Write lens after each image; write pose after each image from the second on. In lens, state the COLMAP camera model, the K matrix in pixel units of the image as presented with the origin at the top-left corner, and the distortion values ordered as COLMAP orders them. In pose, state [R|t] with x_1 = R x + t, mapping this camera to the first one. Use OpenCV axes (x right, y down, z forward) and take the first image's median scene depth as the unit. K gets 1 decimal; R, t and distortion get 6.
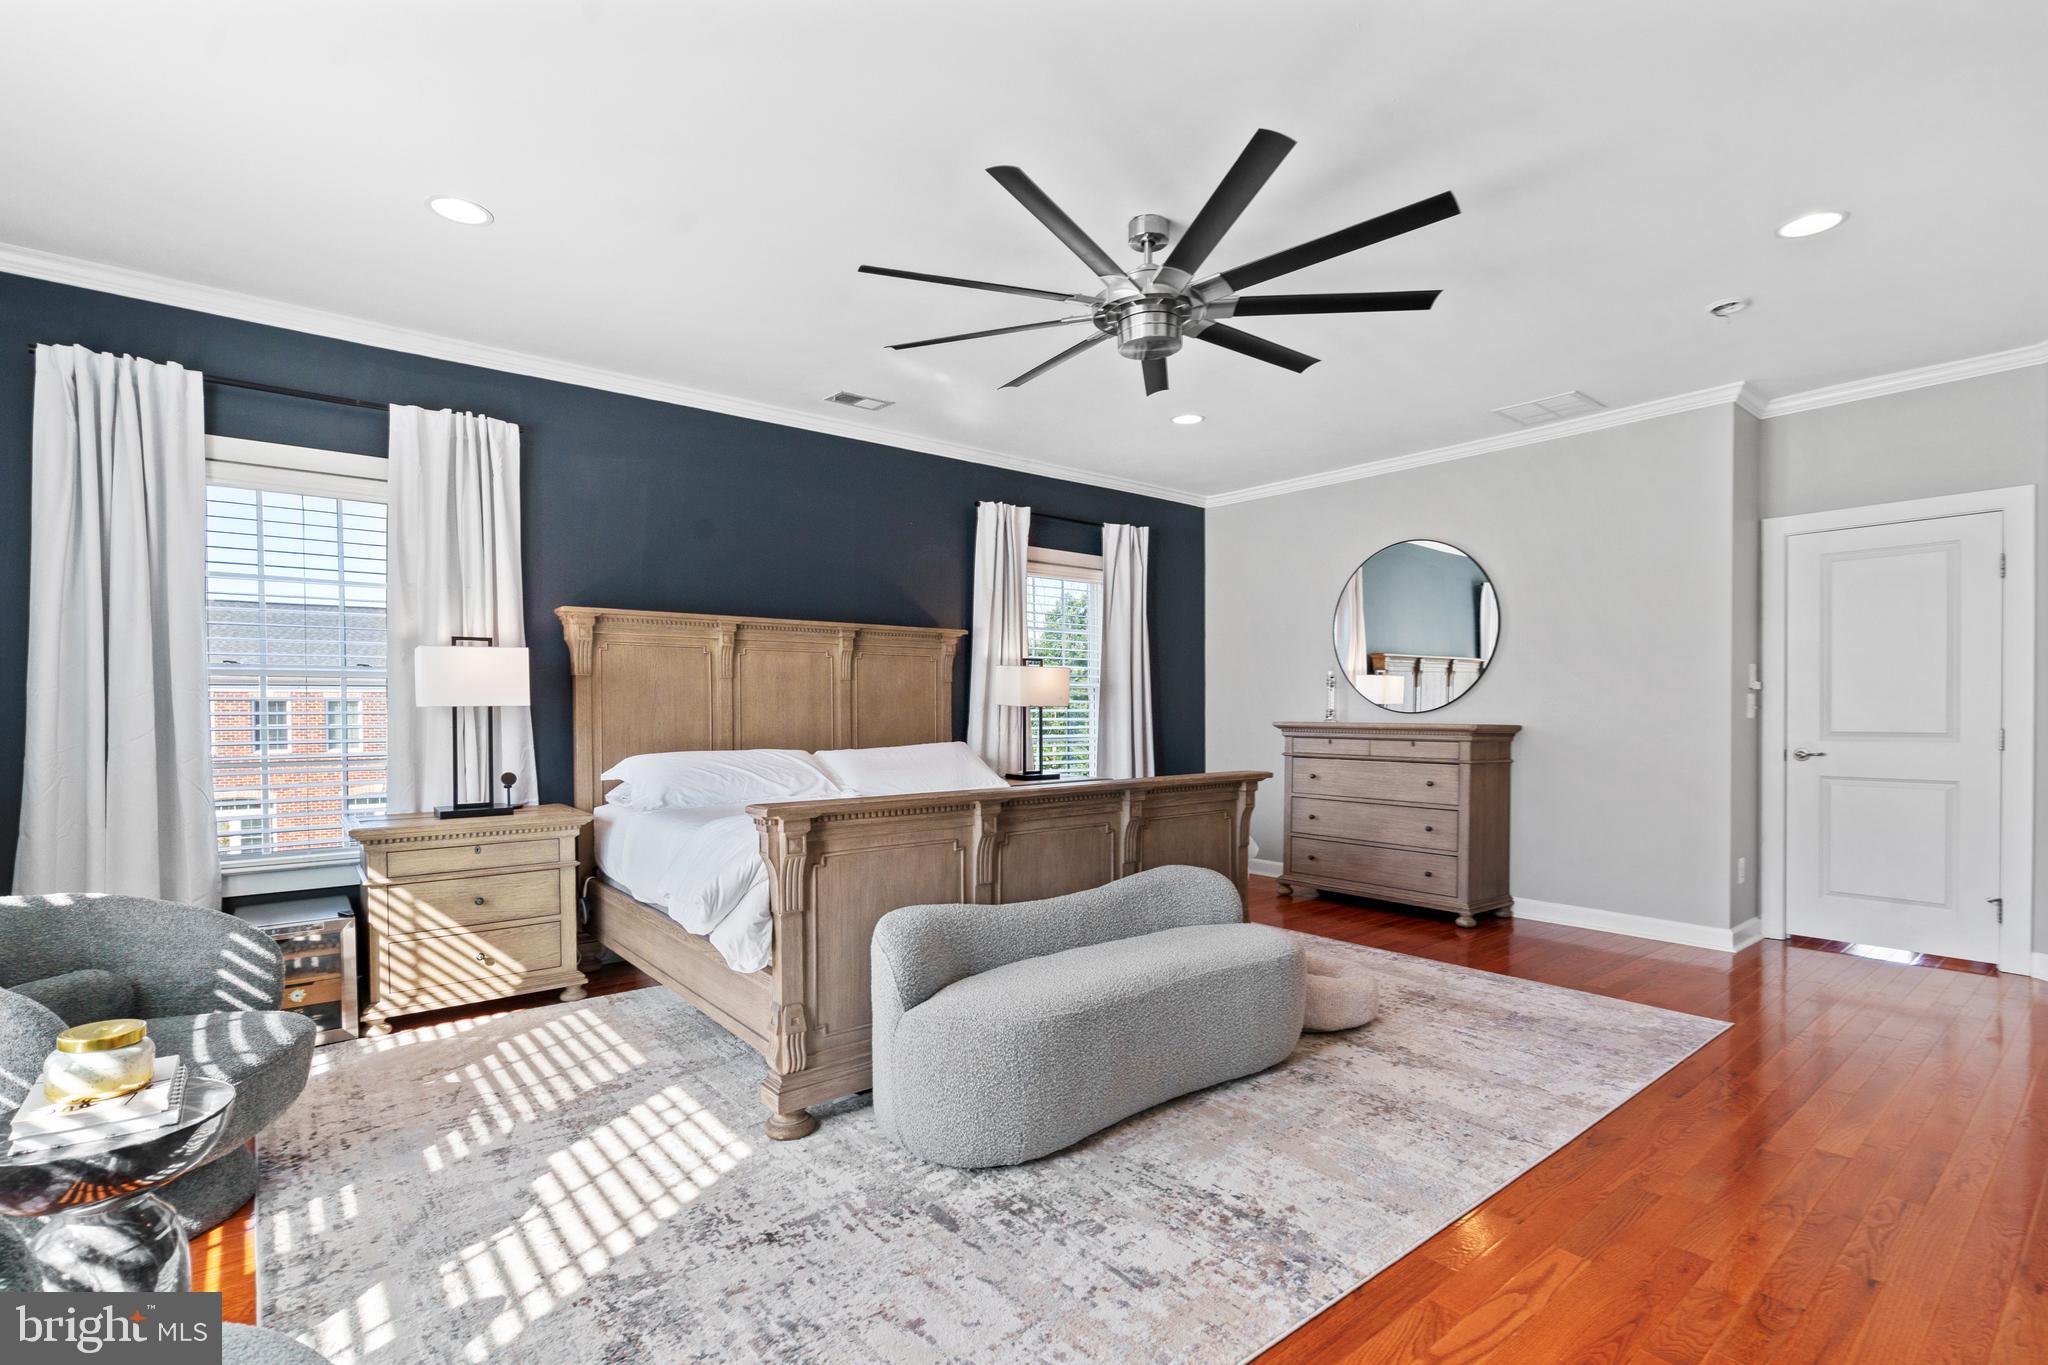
lens RADIAL K [[947.7, 0, 1020.9], [0, 947.7, 726.8], [0, 0, 1]] dist [-0.000439, -0.000053]
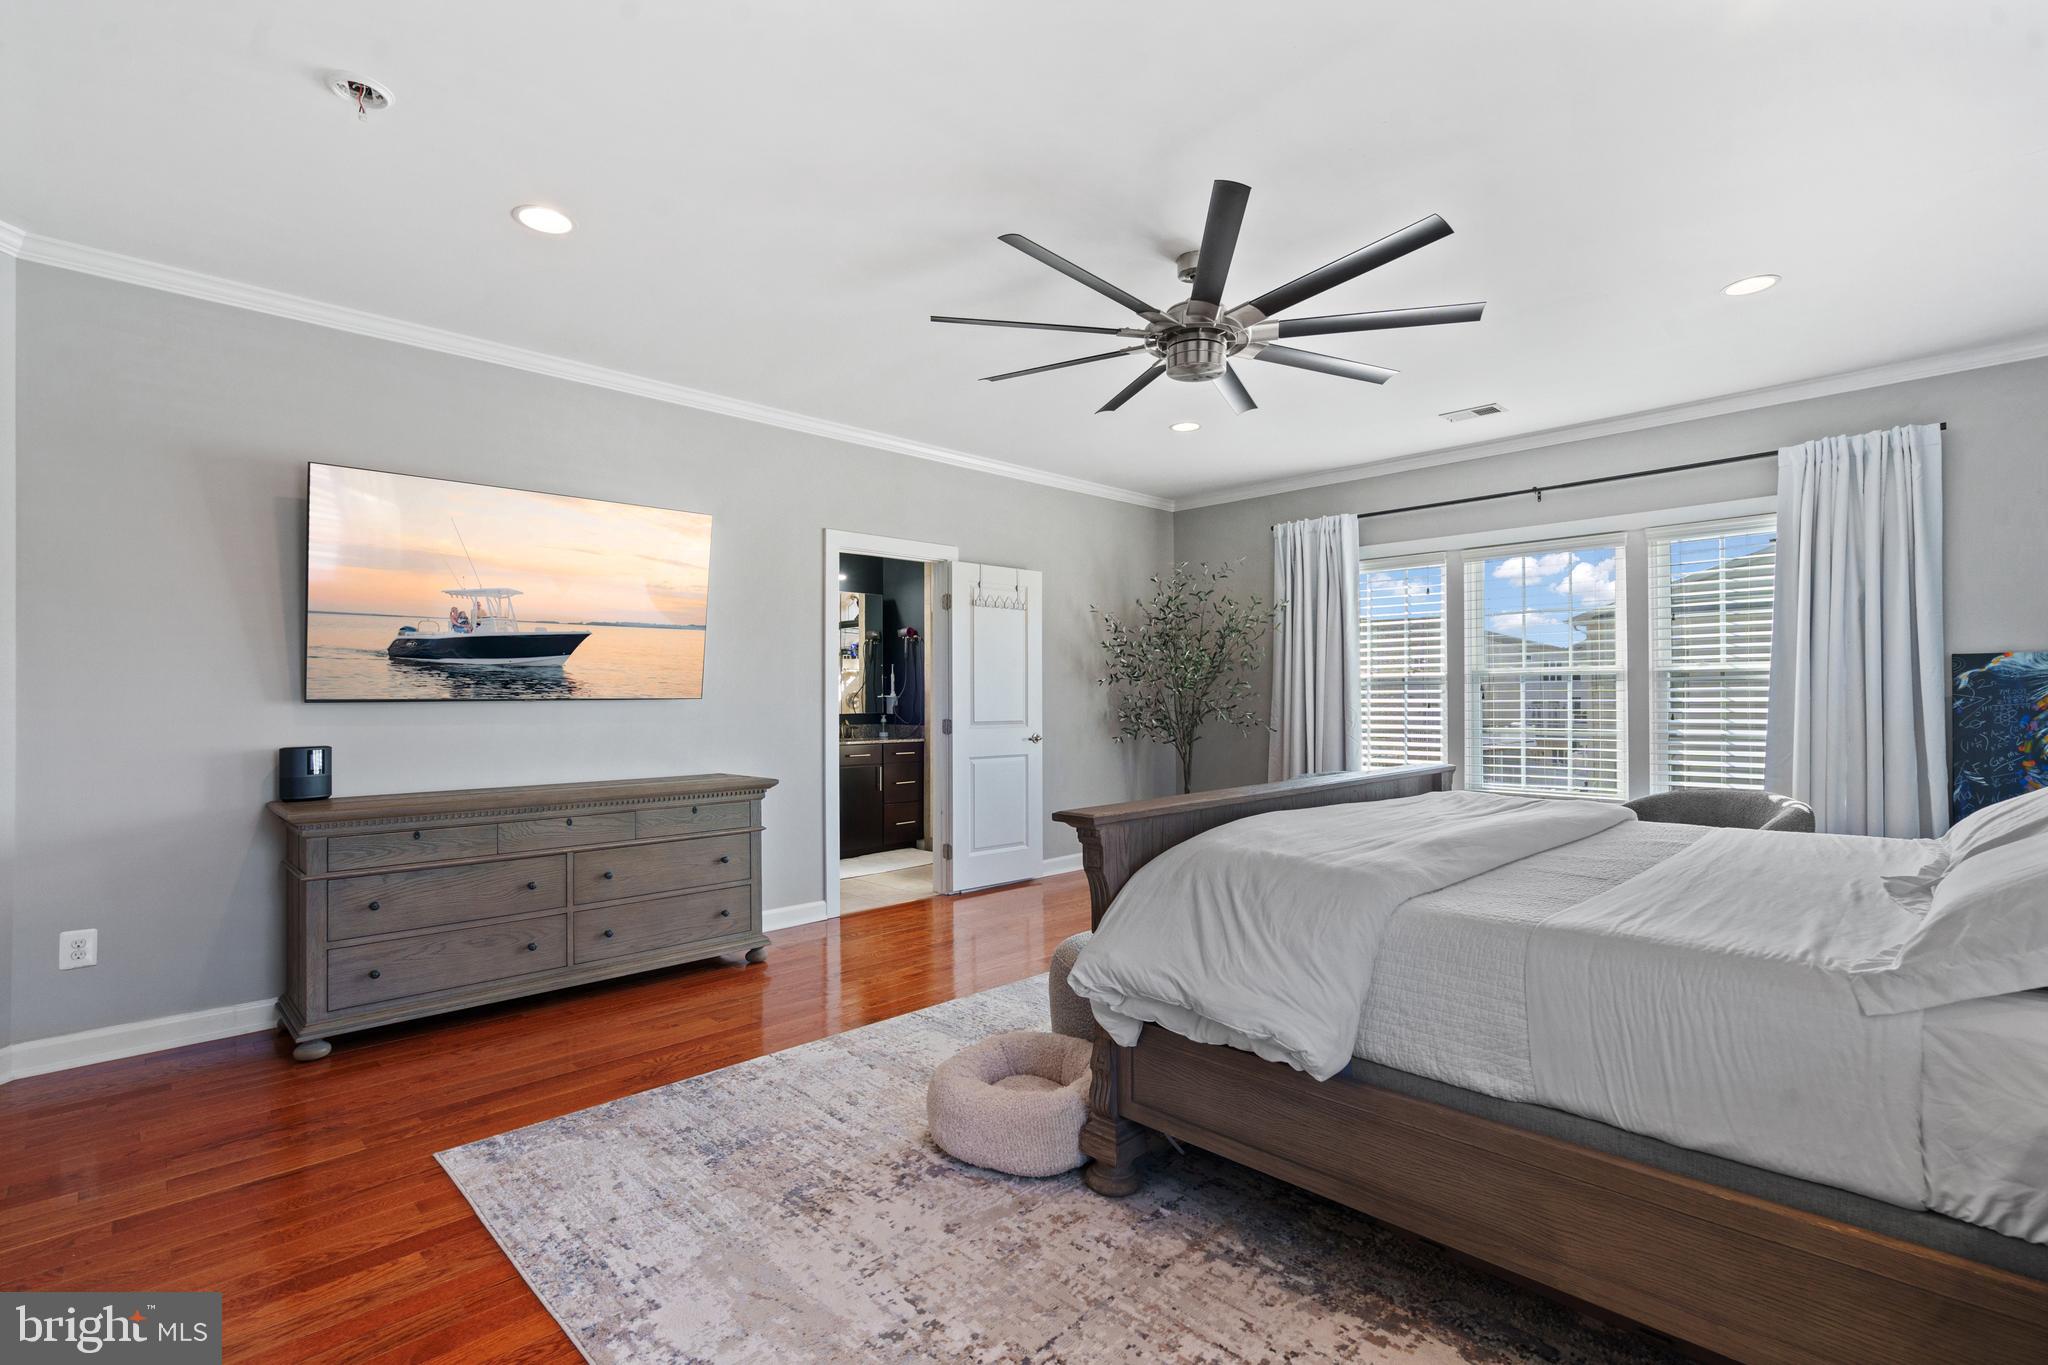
lens RADIAL K [[948.9, 0, 1024.0], [0, 948.9, 682.5], [0, 0, 1]] dist [-0.003501, -0.000249]
pose [[-0.995494, 0.010077, -0.094282, 0.357637], [0.009858, 0.999948, 0.002789, -0.037187], [0.094306, 0.001847, -0.995542, 1.675950]]
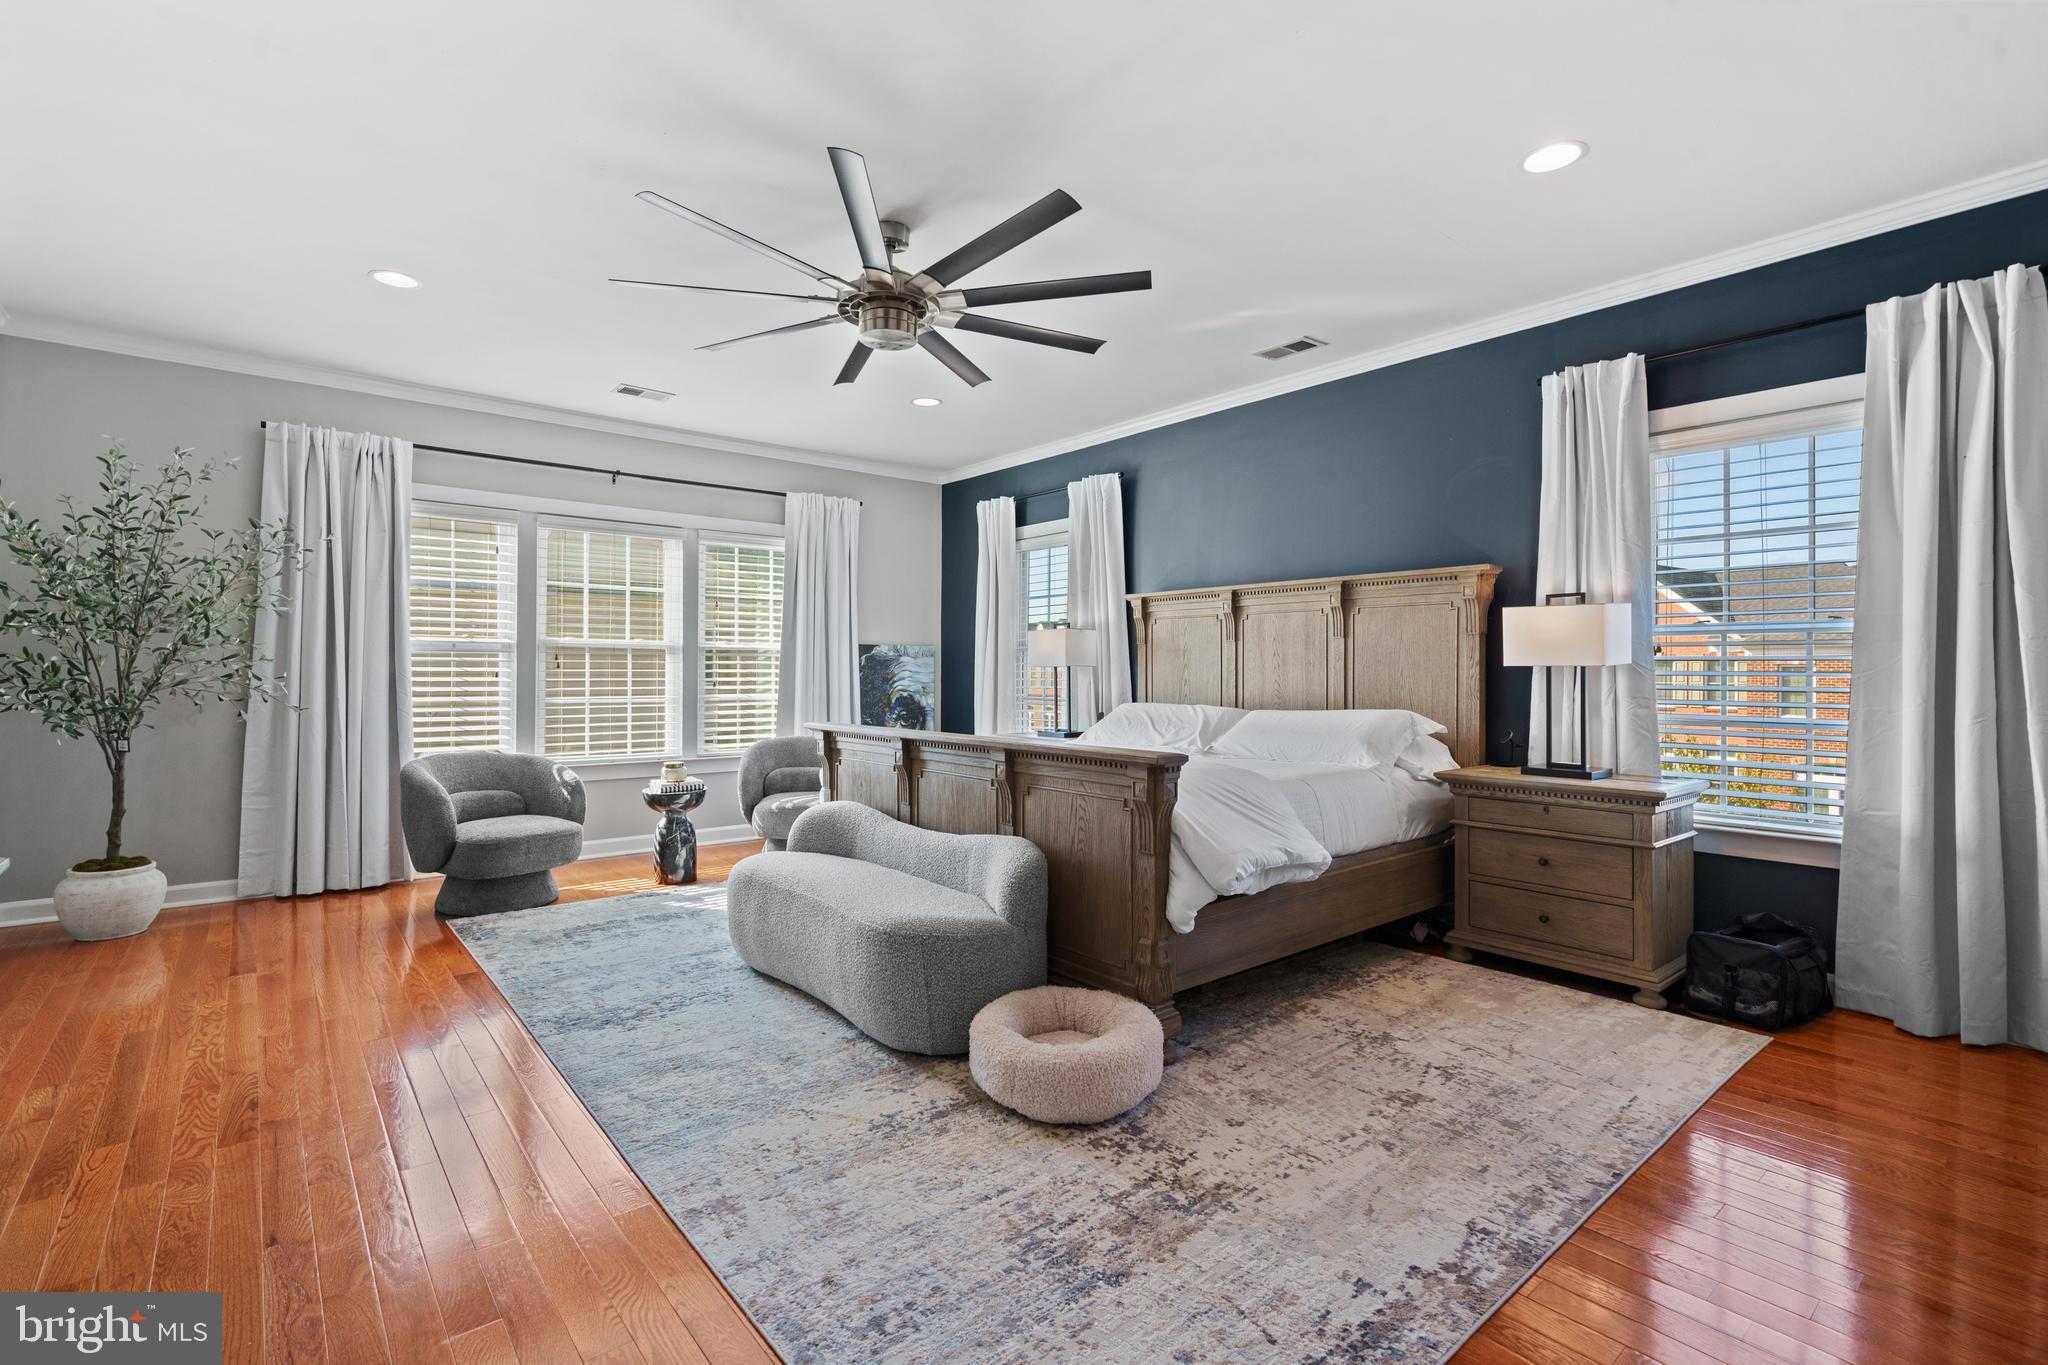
lens RADIAL K [[930.9, 0, 1036.2], [0, 930.9, 675.1], [0, 0, 1]] dist [0.001769, 0.000294]
pose [[0.020094, 0.007928, -0.999767, 0.995304], [-0.022807, 0.999712, 0.007469, -0.016785], [0.999538, 0.022652, 0.020269, 0.936534]]
